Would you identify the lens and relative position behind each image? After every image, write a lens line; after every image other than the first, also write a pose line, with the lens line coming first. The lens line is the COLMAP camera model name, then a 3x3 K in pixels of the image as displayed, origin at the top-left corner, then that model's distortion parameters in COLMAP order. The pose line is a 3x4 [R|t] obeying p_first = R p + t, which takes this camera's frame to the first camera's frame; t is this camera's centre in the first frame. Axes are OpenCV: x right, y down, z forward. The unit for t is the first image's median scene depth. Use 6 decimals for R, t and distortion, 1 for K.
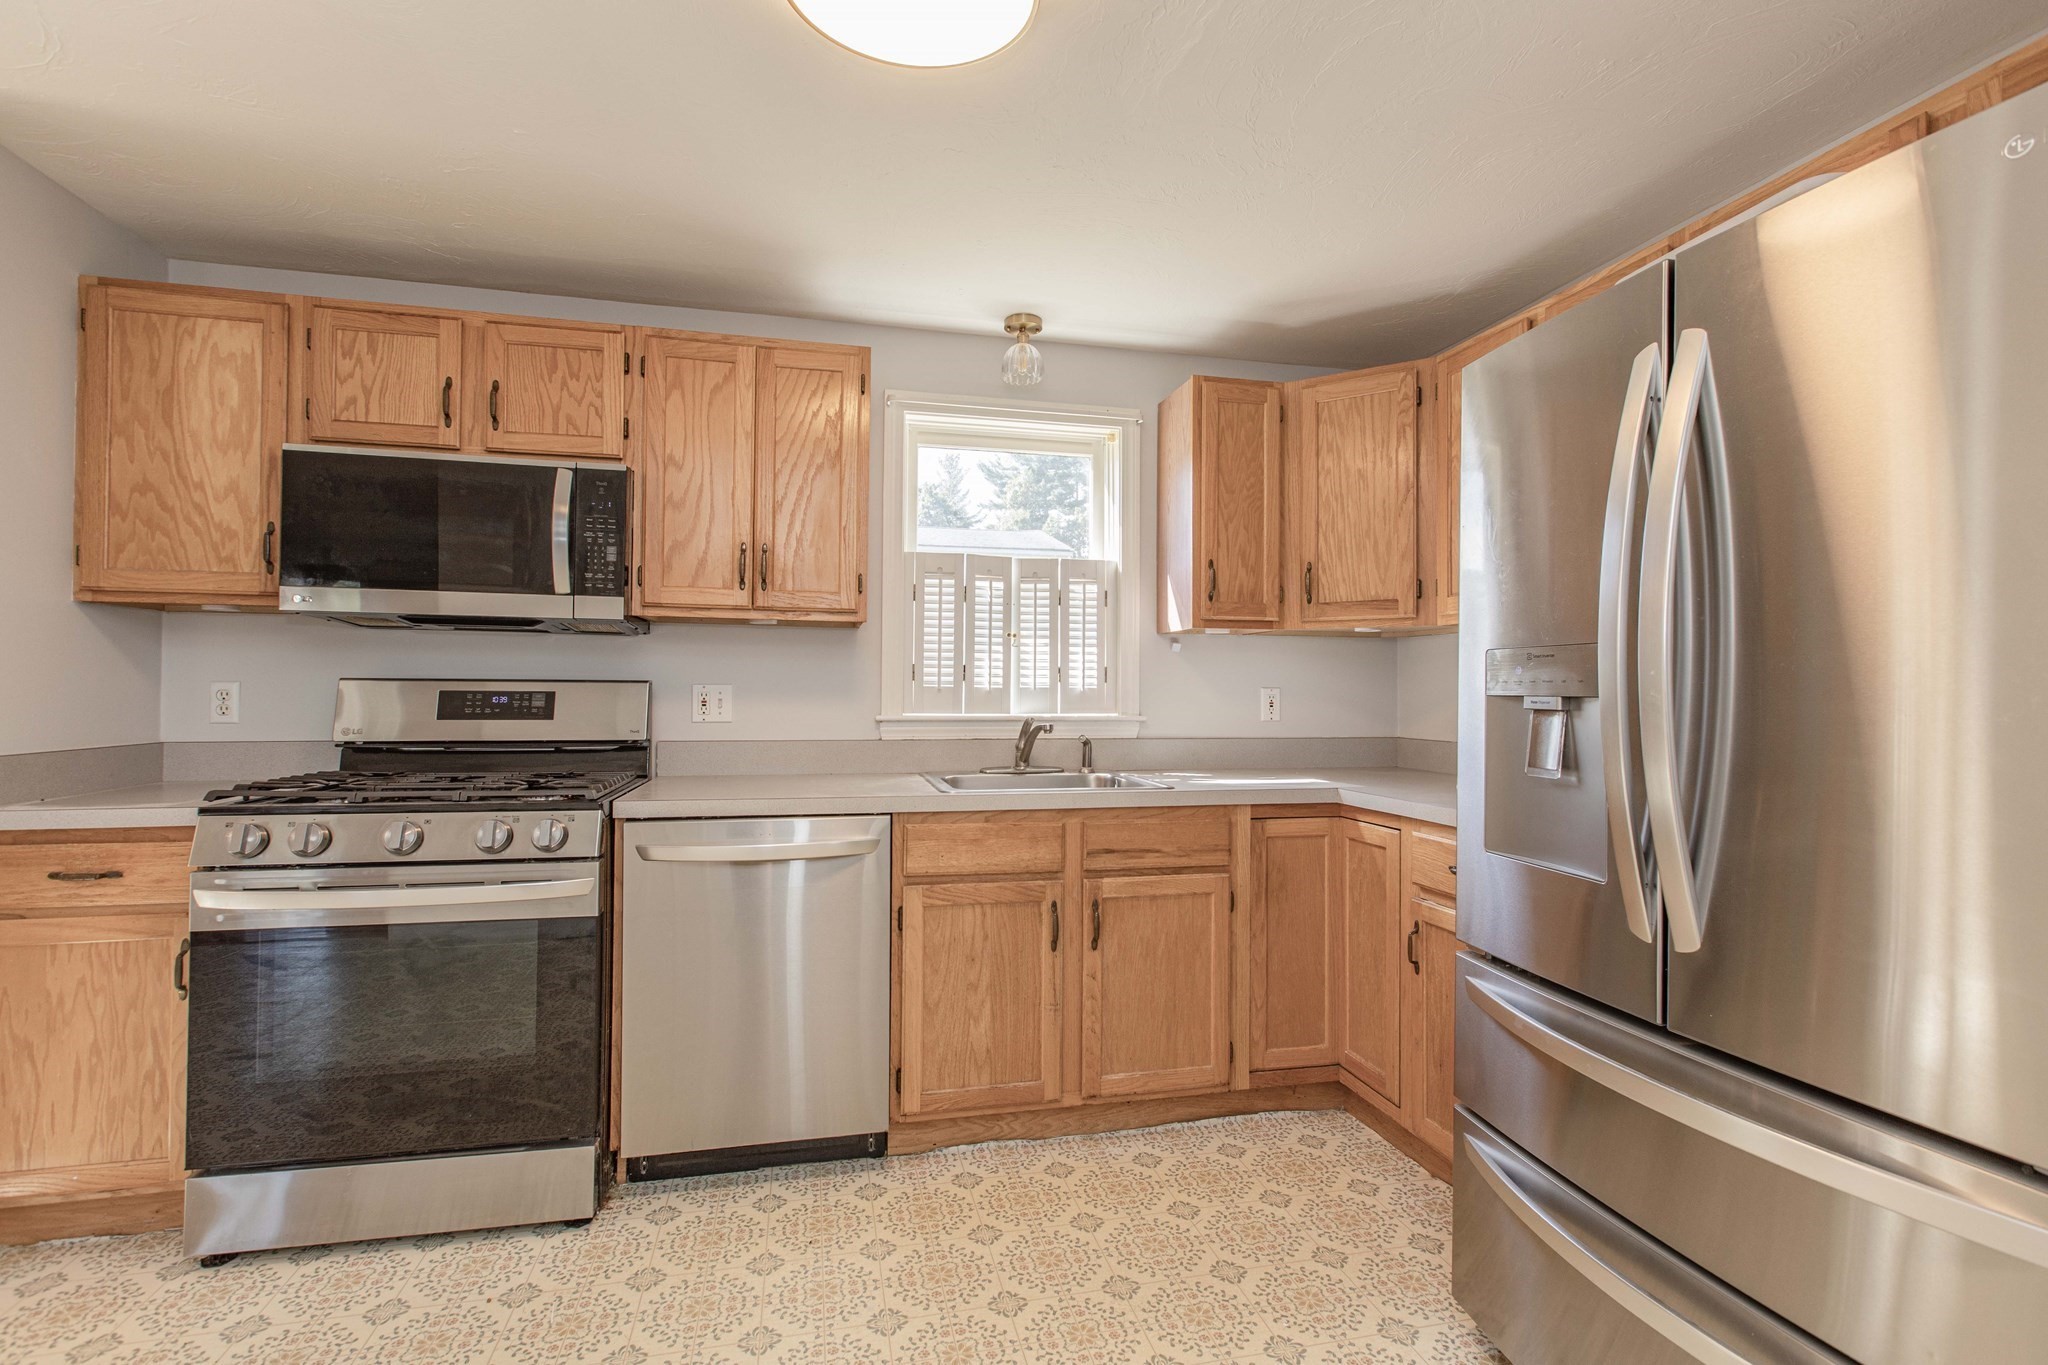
lens RADIAL K [[932.5, 0, 1017.9], [0, 932.5, 681.8], [0, 0, 1]] dist [0.000267, -0.000340]
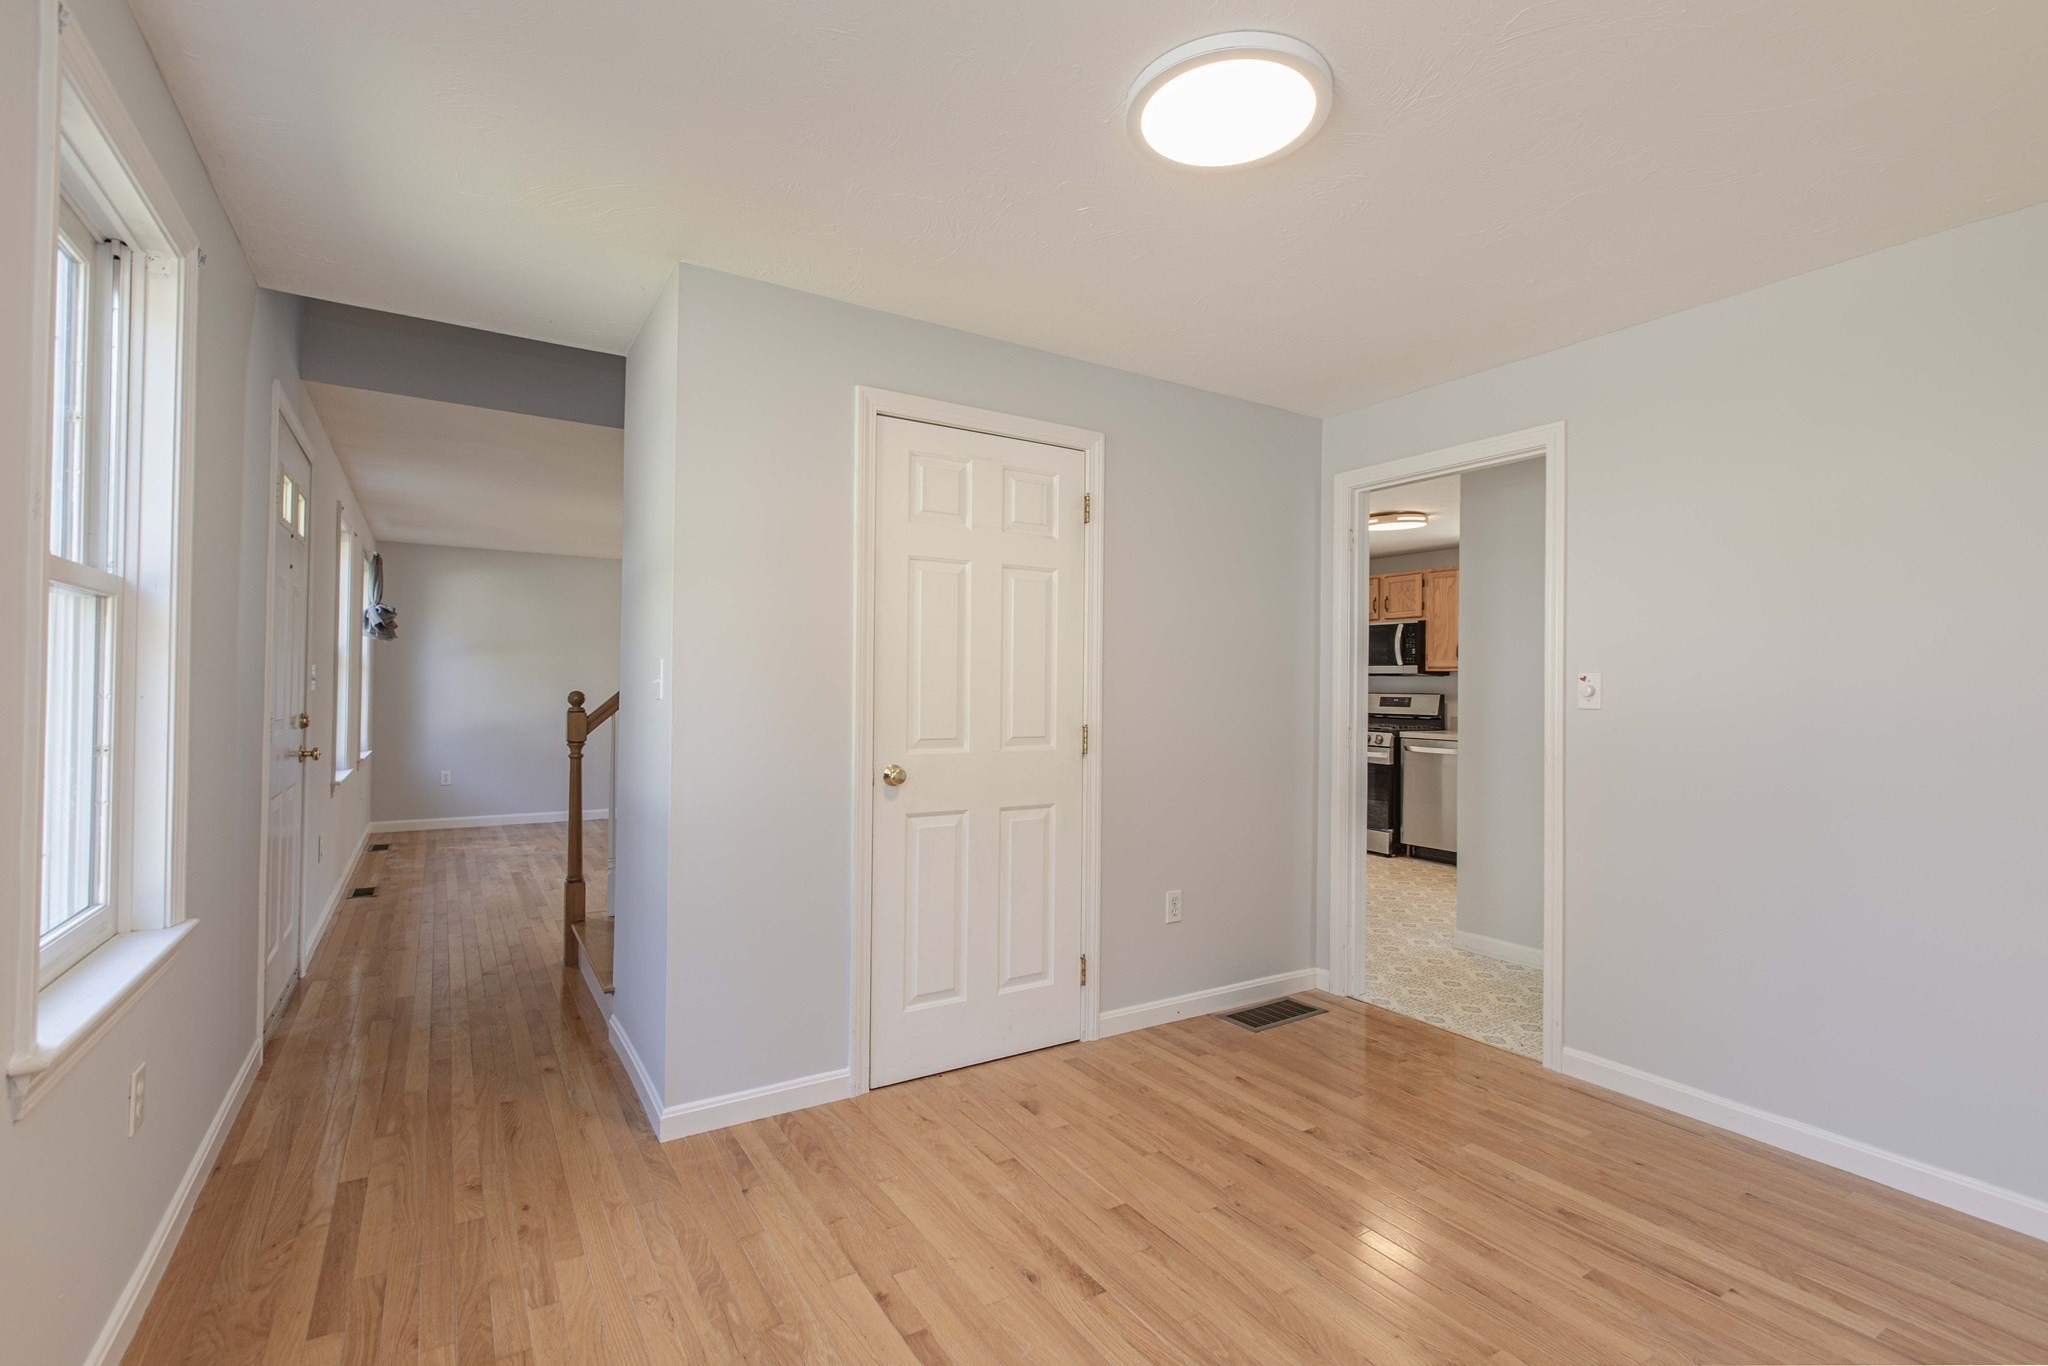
lens RADIAL K [[904.4, 0, 1014.4], [0, 904.4, 700.3], [0, 0, 1]] dist [-0.037453, 0.000263]
pose [[0.317573, 0.006560, -0.948211, 1.858366], [-0.001552, 0.999978, 0.006398, 0.003724], [0.948233, -0.000560, 0.317576, -1.103564]]
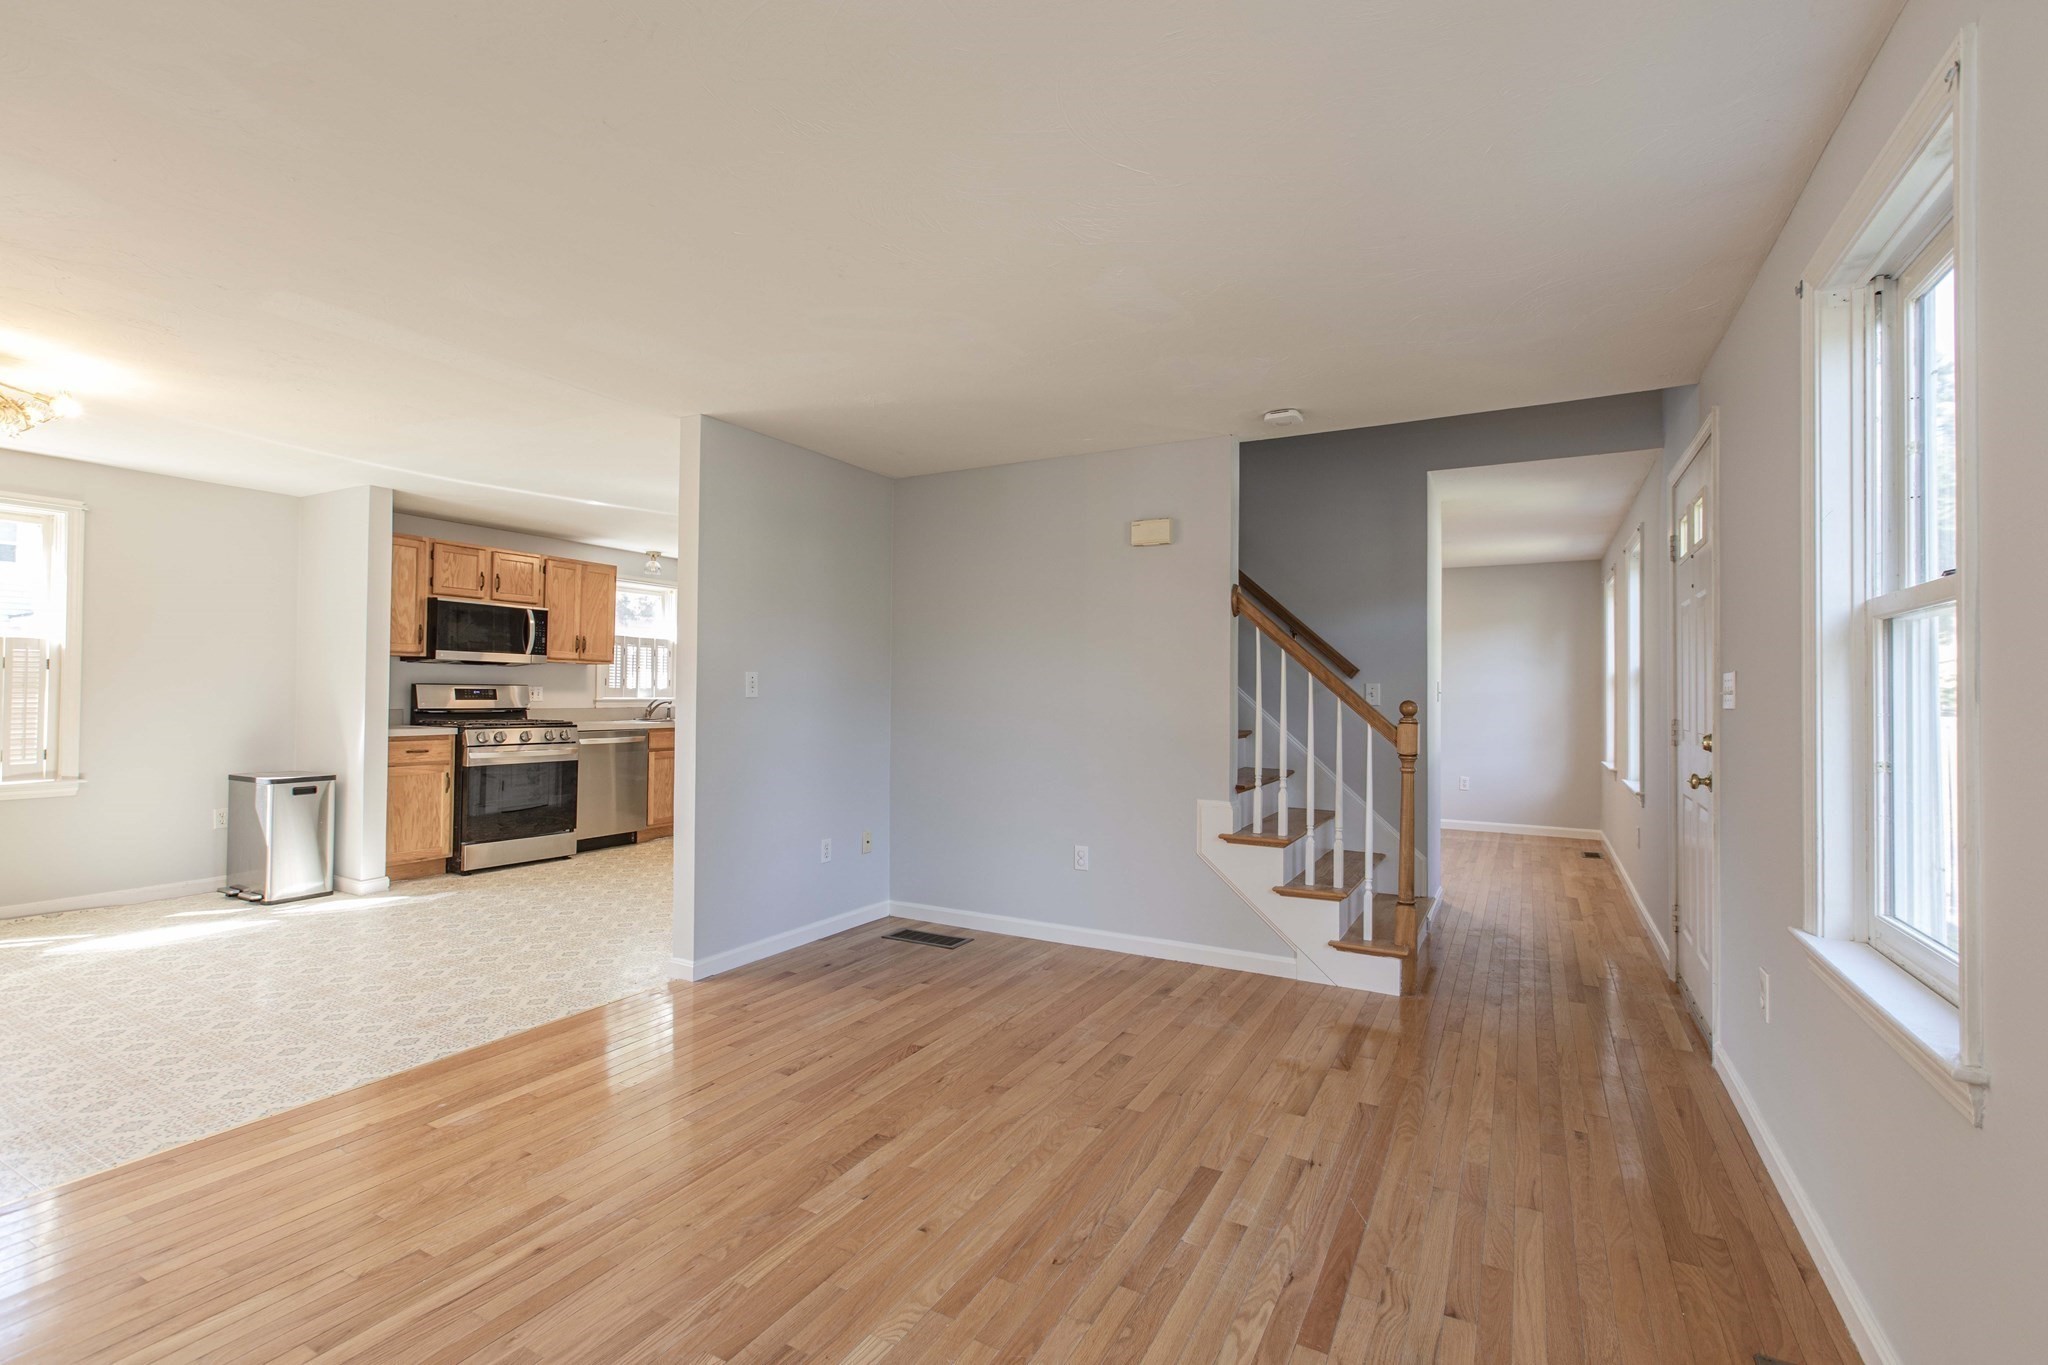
lens RADIAL K [[932.5, 0, 1017.9], [0, 932.5, 681.8], [0, 0, 1]] dist [0.000267, -0.000340]
pose [[0.670317, 0.010062, 0.742006, -1.556451], [-0.013105, 0.999913, -0.001720, -0.025735], [-0.741959, -0.008571, 0.670391, -1.935561]]
